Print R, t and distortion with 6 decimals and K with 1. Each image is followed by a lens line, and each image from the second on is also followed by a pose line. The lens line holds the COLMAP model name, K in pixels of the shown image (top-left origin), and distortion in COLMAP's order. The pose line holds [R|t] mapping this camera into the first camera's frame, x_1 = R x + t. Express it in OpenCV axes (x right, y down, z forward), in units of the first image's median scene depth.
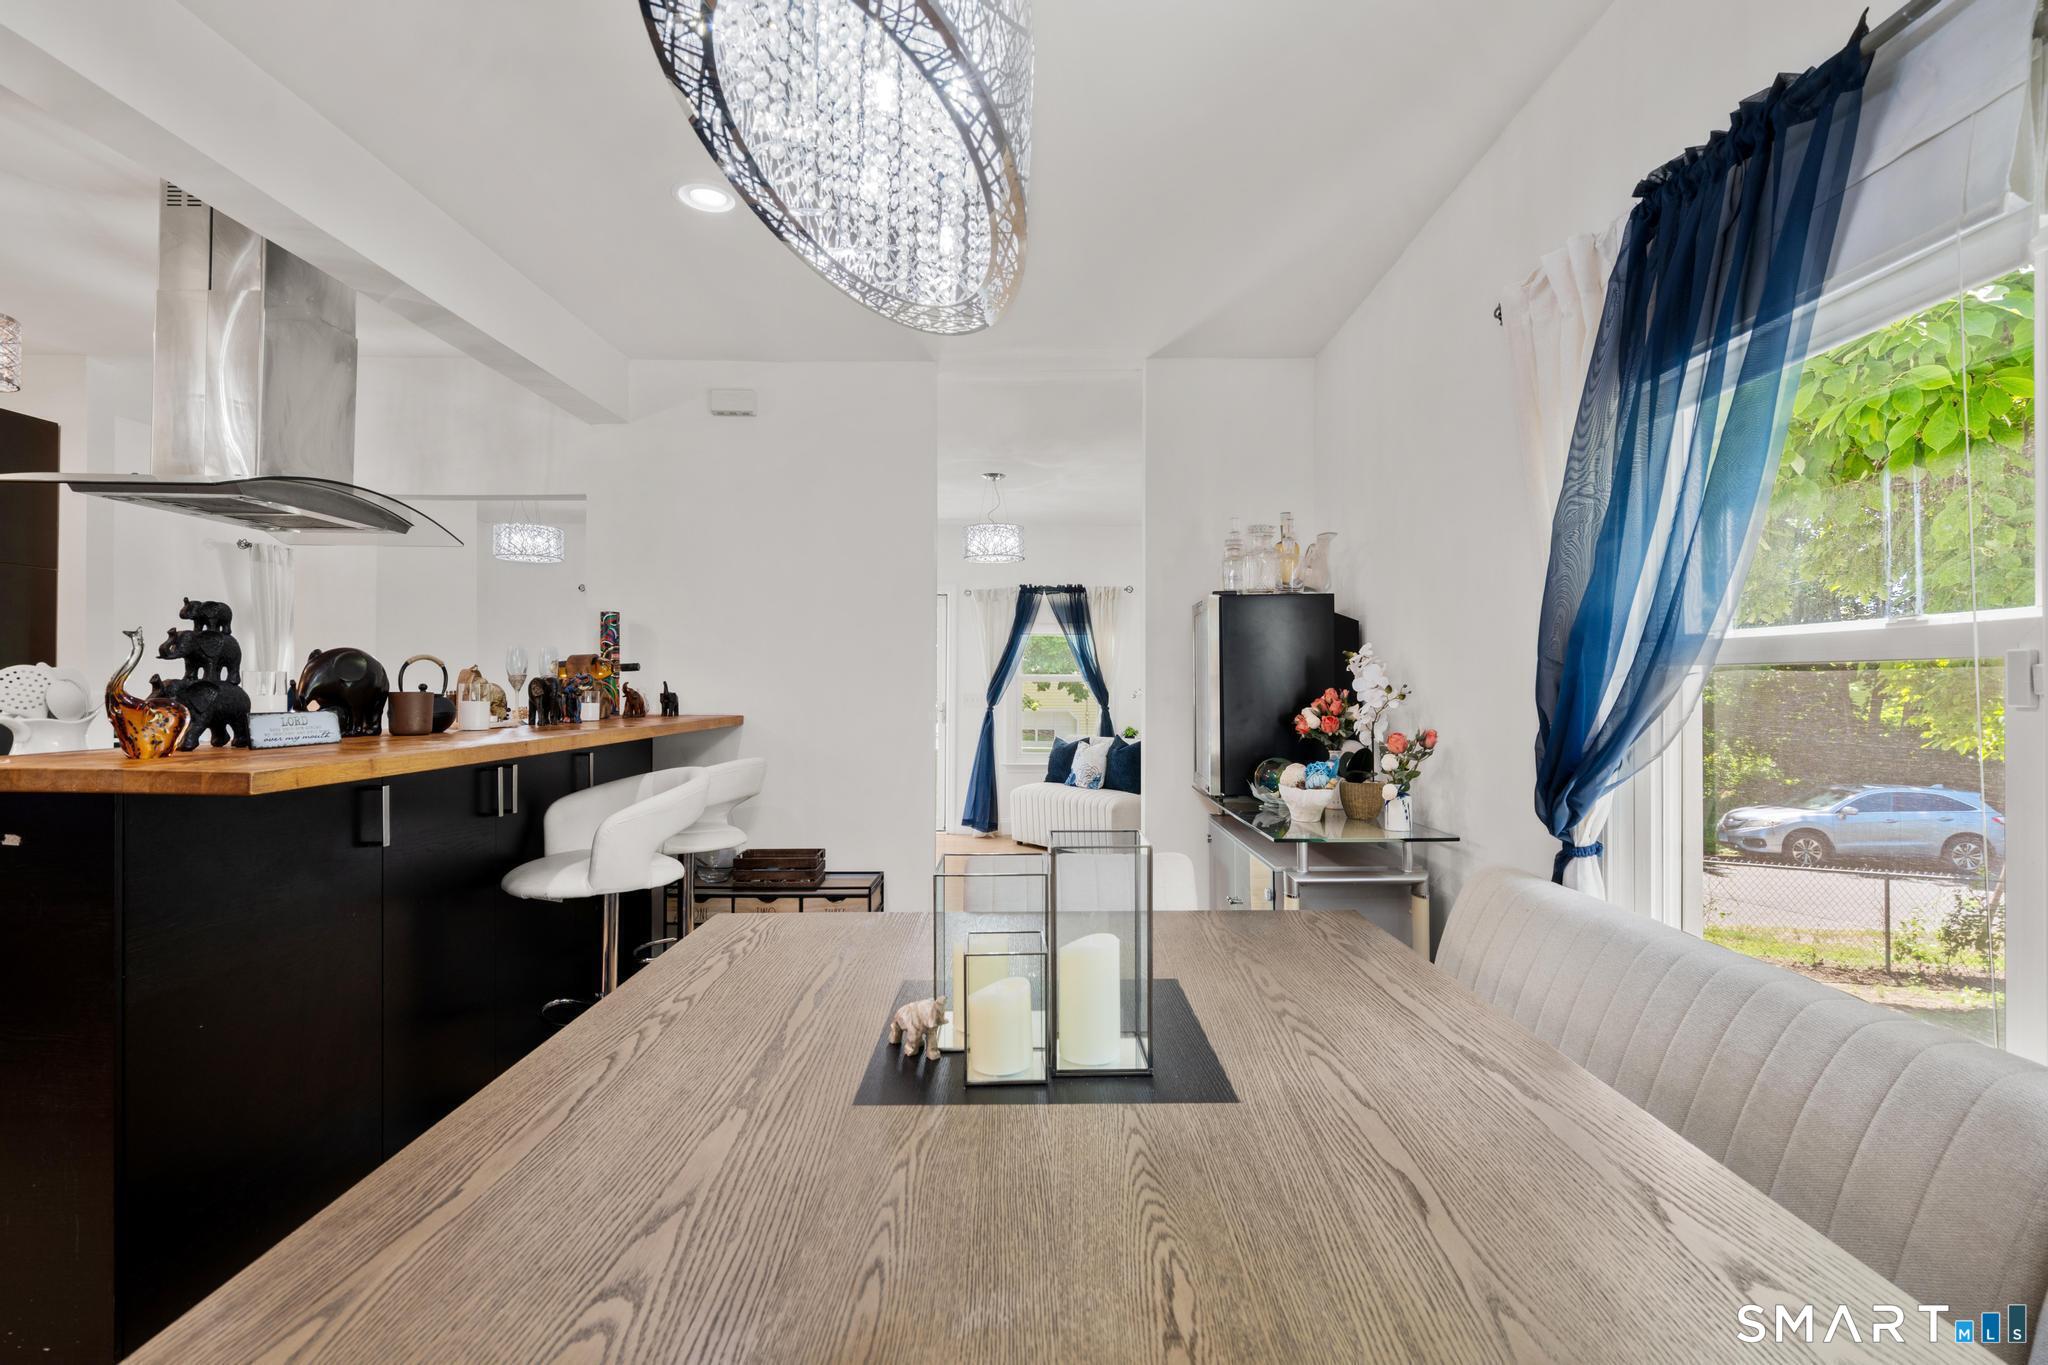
lens RADIAL K [[957.2, 0, 1074.2], [0, 957.2, 679.6], [0, 0, 1]] dist [0.001204, 0.001200]
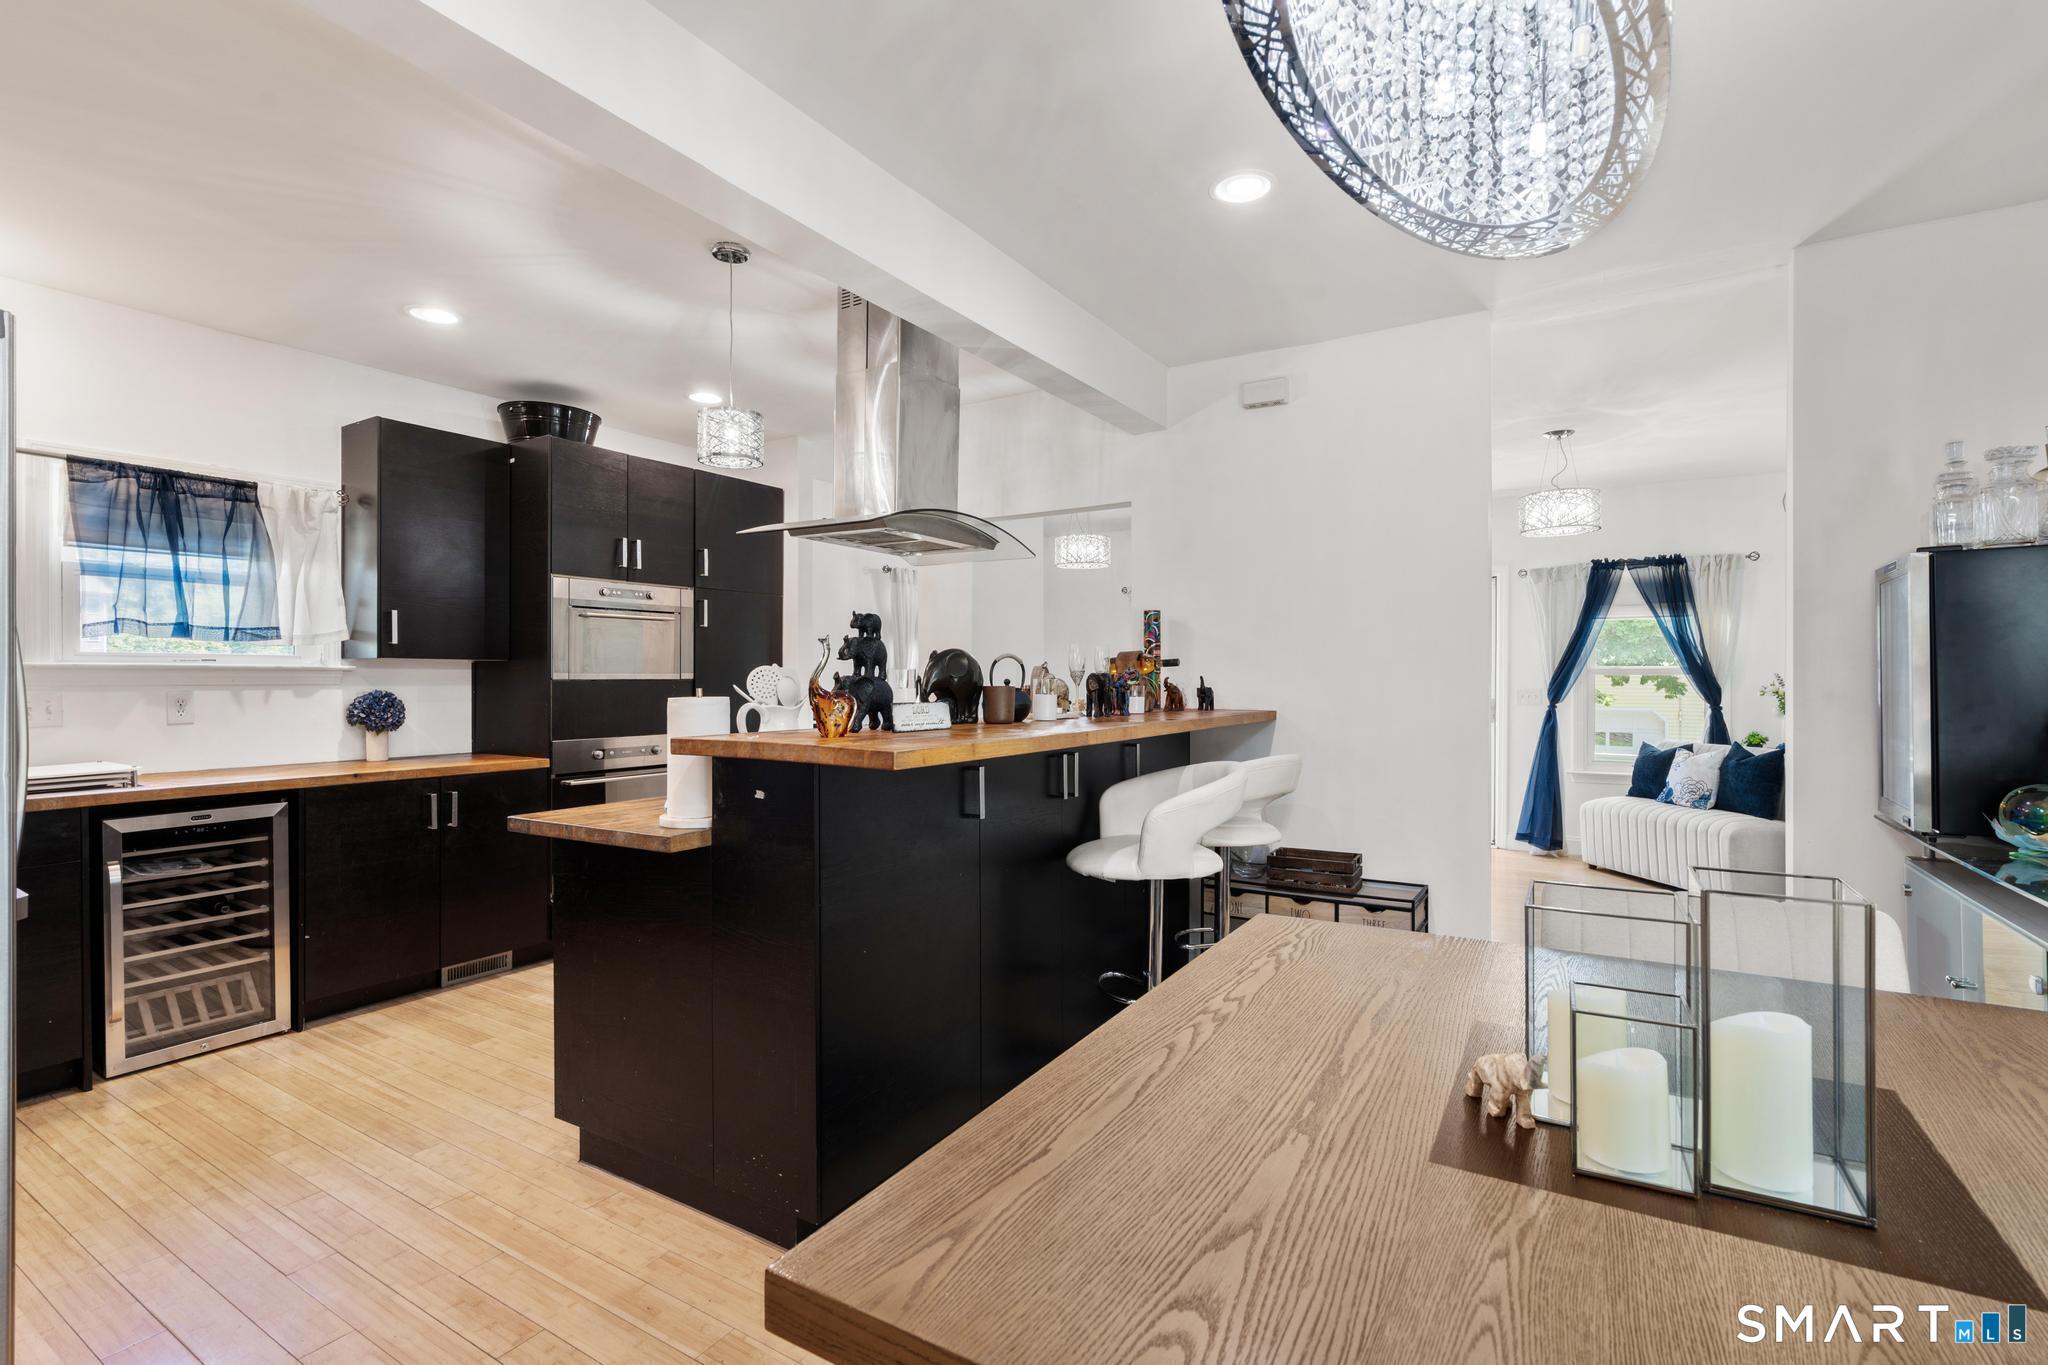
lens RADIAL K [[946.1, 0, 1023.9], [0, 946.1, 677.7], [0, 0, 1]] dist [-0.001906, -0.000105]
pose [[0.843661, -0.003129, -0.536868, -0.057057], [0.005007, 0.999985, 0.002041, 0.000663], [0.536853, -0.004410, 0.843664, 0.056920]]
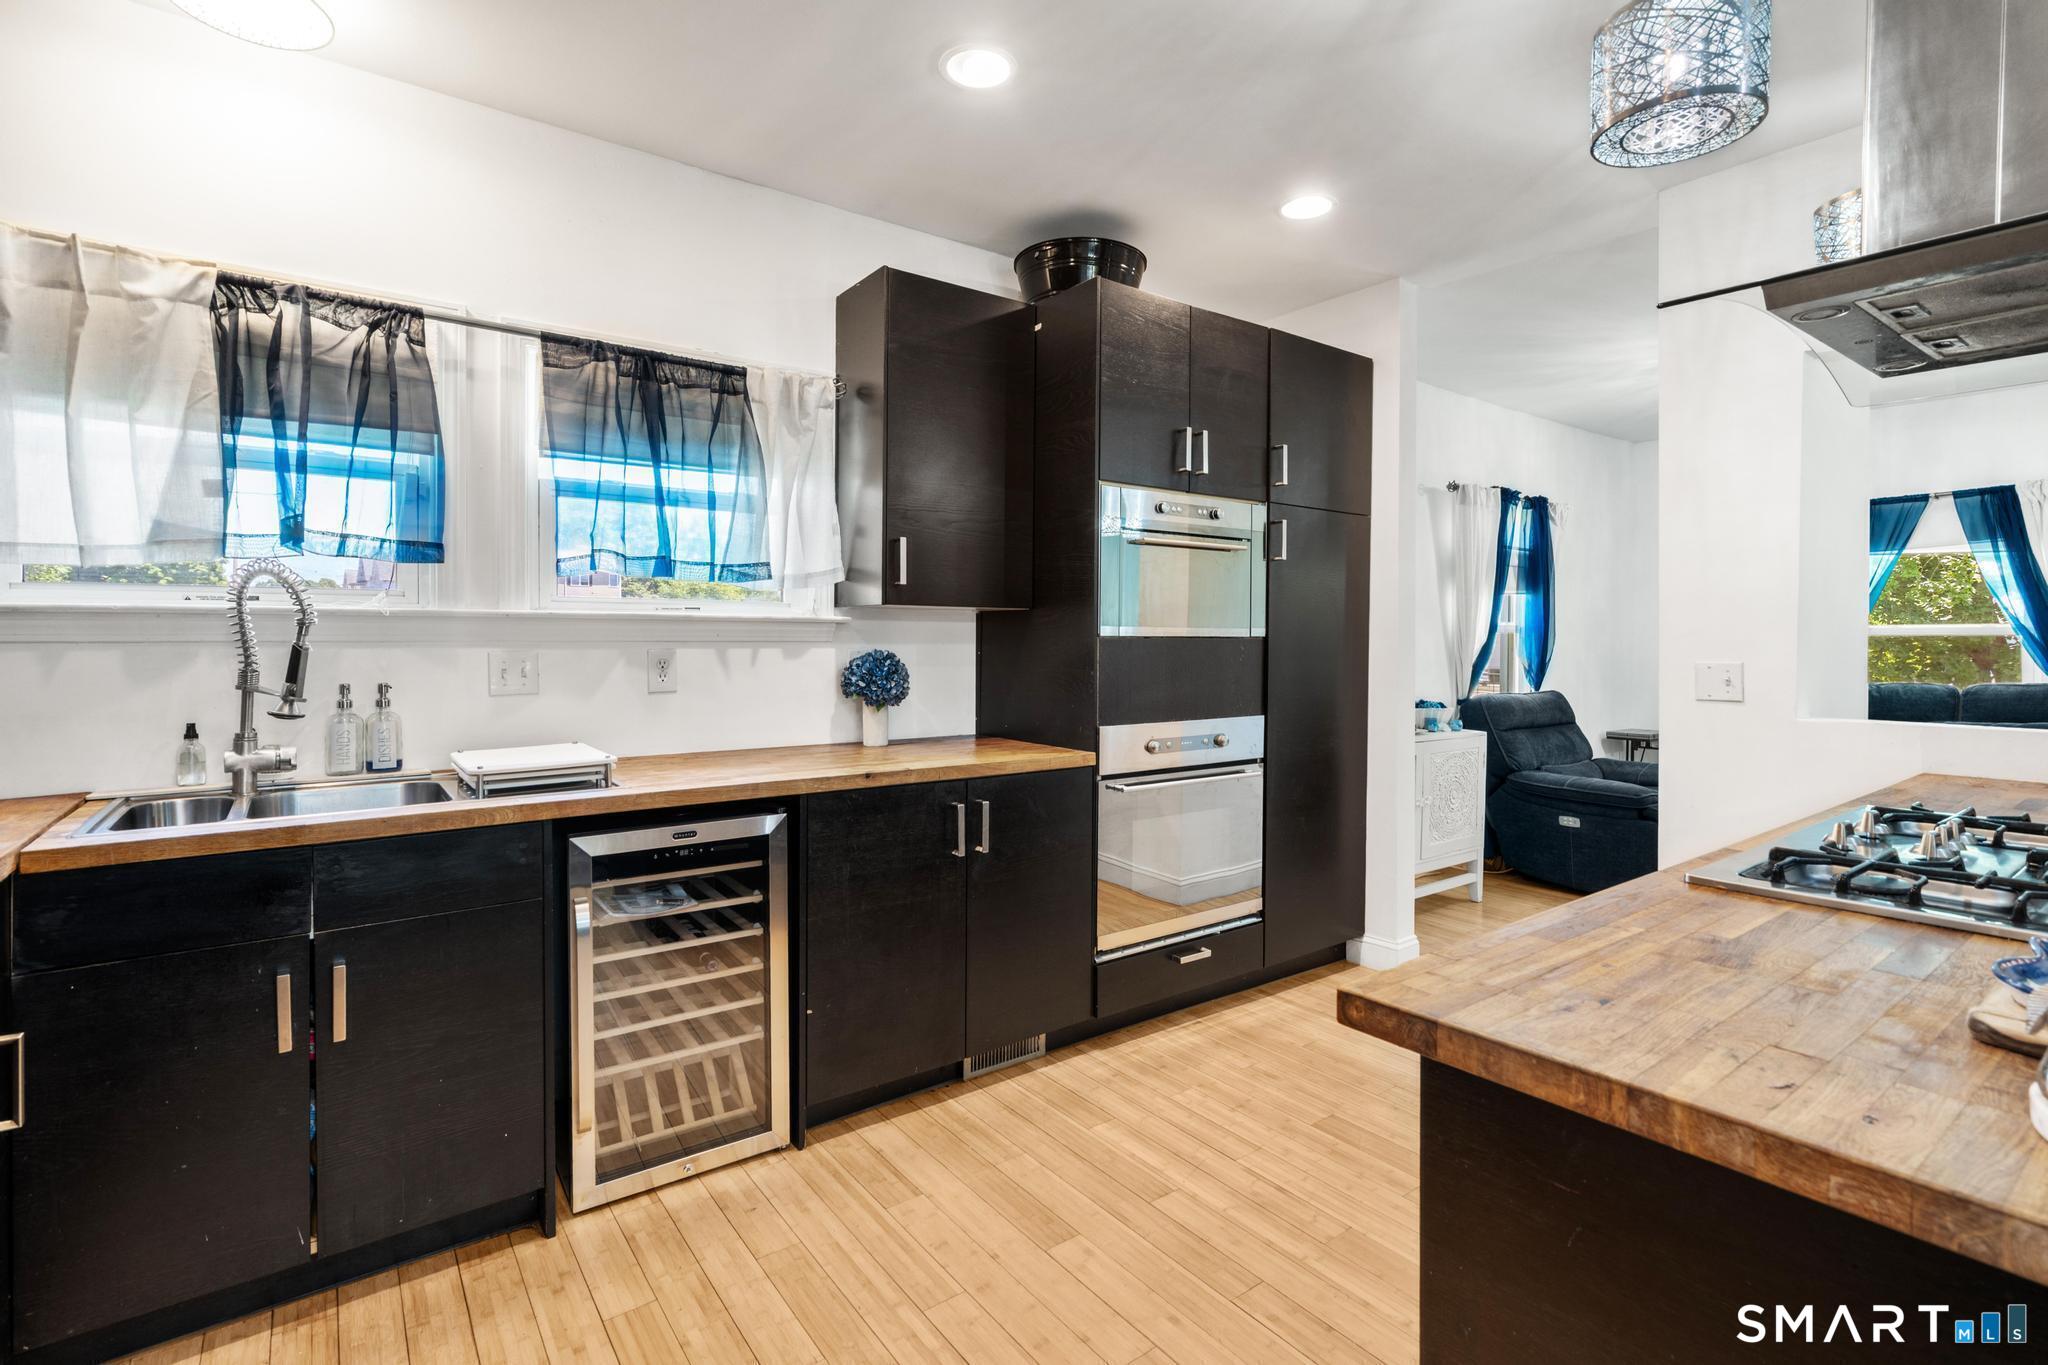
lens RADIAL K [[950.9, 0, 1023.7], [0, 950.9, 647.2], [0, 0, 1]] dist [-0.001625, 0.000324]
pose [[0.592706, 0.007851, -0.805381, -0.506347], [-0.000634, 0.999957, 0.009281, 0.003492], [0.805419, -0.004990, 0.592685, 0.186645]]
